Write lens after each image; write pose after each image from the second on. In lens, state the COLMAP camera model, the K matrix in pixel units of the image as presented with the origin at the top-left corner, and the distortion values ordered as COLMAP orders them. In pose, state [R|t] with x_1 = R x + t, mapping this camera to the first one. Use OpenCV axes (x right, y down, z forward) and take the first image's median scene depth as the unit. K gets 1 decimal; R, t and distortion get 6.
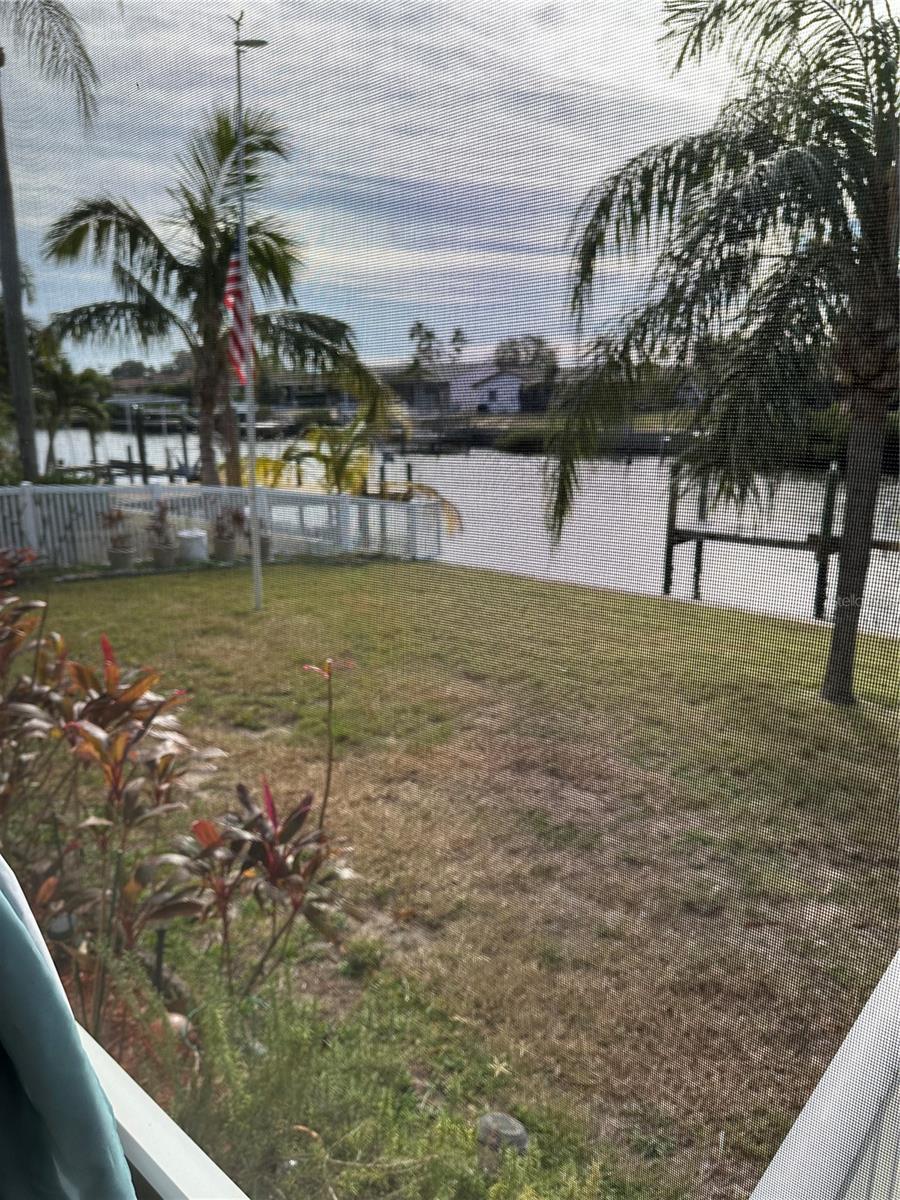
lens RADIAL K [[843.0, 0, 450.1], [0, 843.0, 603.2], [0, 0, 1]] dist [0.034947, -0.063464]
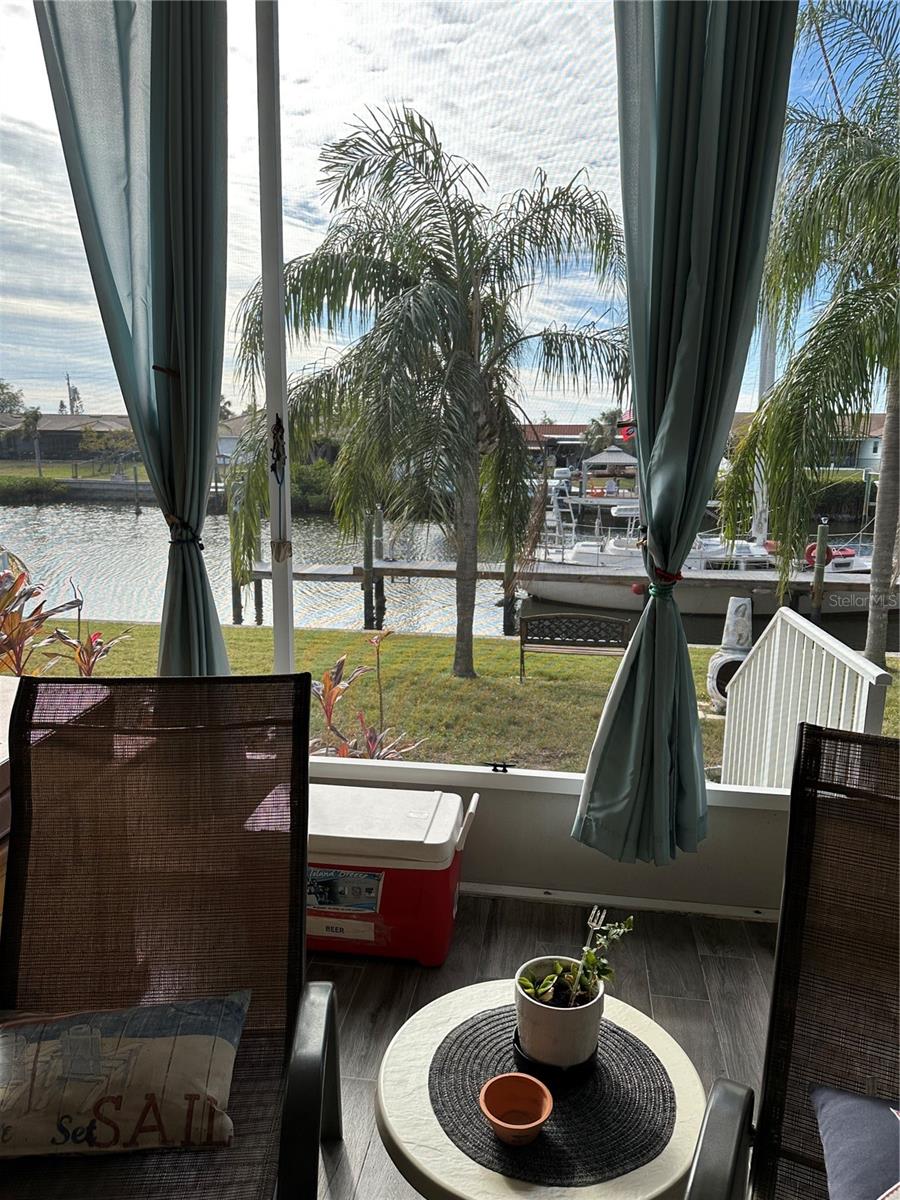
lens RADIAL K [[843.0, 0, 450.7], [0, 843.0, 595.0], [0, 0, 1]] dist [0.034947, -0.063464]
pose [[0.820855, -0.068243, 0.567045, -0.355600], [0.106952, 0.993640, -0.035240, 0.032082], [-0.561034, 0.089573, 0.822933, -0.123623]]
